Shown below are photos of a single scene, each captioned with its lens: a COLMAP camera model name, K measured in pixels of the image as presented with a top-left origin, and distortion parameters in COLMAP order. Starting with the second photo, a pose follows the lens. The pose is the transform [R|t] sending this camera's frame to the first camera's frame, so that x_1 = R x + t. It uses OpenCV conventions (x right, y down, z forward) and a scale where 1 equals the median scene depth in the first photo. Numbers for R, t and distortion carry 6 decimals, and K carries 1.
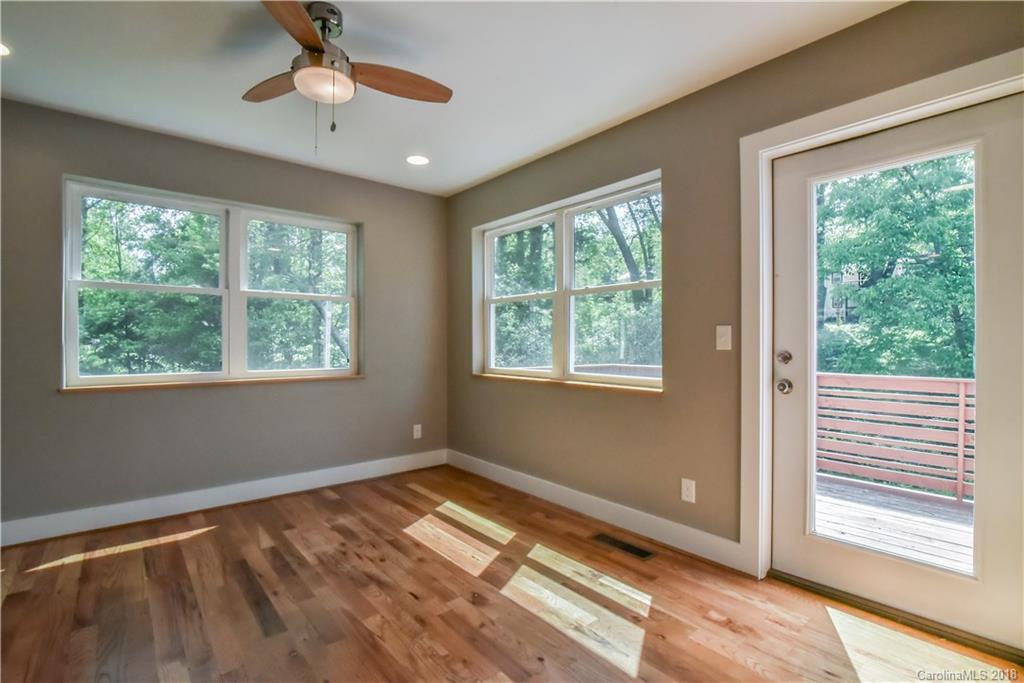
lens RADIAL K [[479.0, 0, 508.6], [0, 479.0, 346.8], [0, 0, 1]] dist [-0.016834, 0.001720]
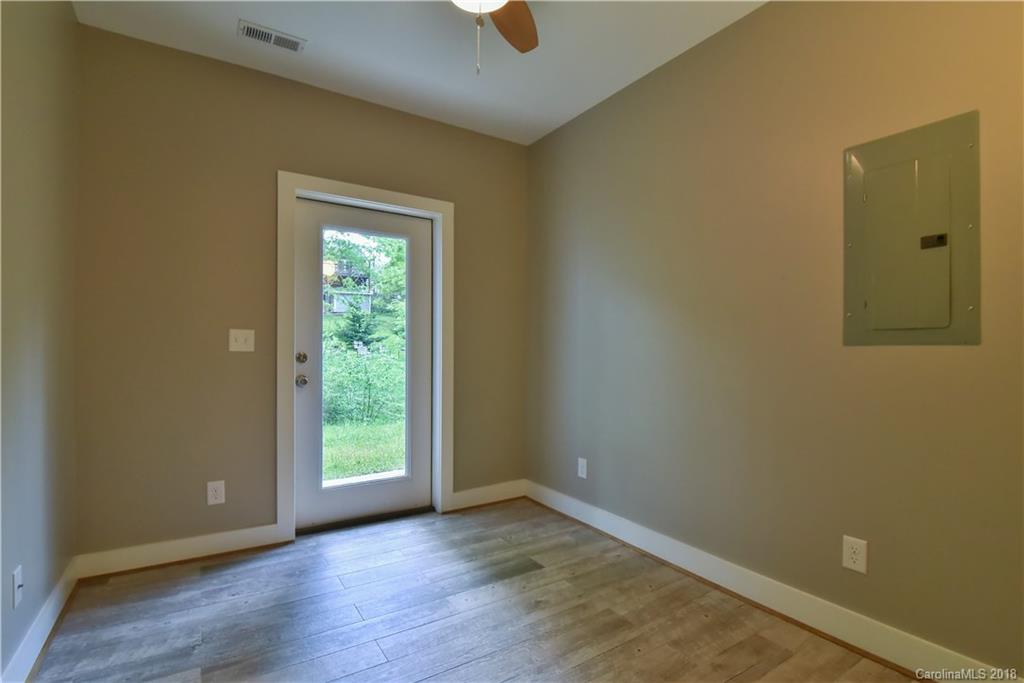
lens RADIAL K [[479.0, 0, 513.4], [0, 479.0, 346.0], [0, 0, 1]] dist [-0.016834, 0.001720]
pose [[0.124236, 0.005084, 0.992240, -0.527981], [0.002201, 0.999983, -0.005399, 0.001142], [-0.992250, 0.002854, 0.124223, 0.253911]]
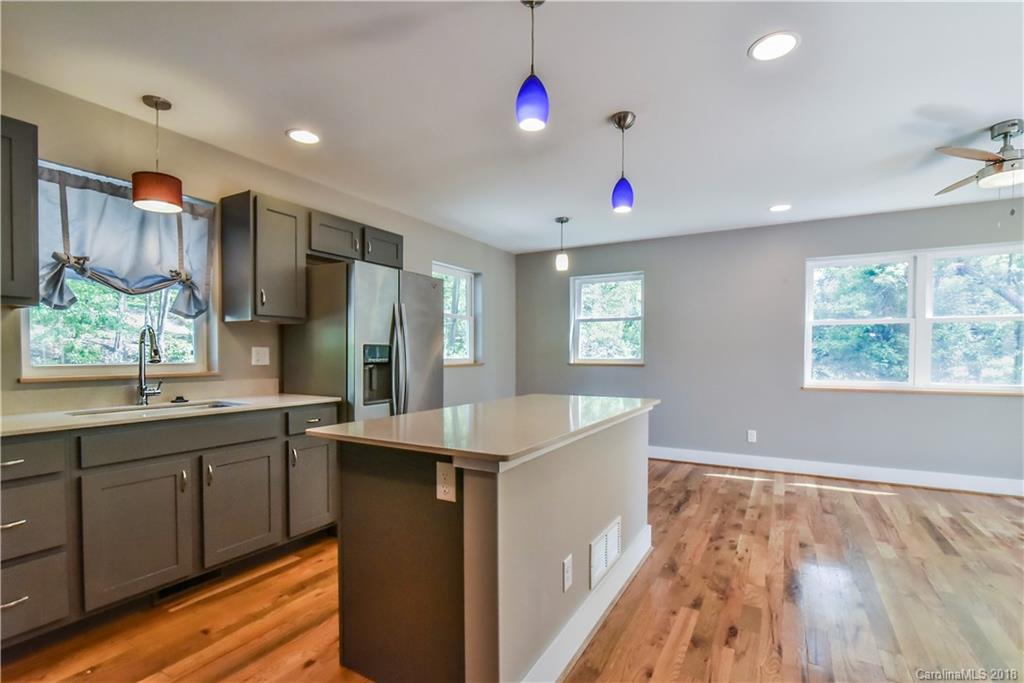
lens RADIAL K [[479.0, 0, 515.9], [0, 479.0, 361.3], [0, 0, 1]] dist [-0.016834, 0.001720]
pose [[0.358166, 0.019977, -0.933444, 0.286398], [-0.011042, 0.999792, 0.017160, -0.019659], [0.933593, 0.004161, 0.358312, -0.600328]]
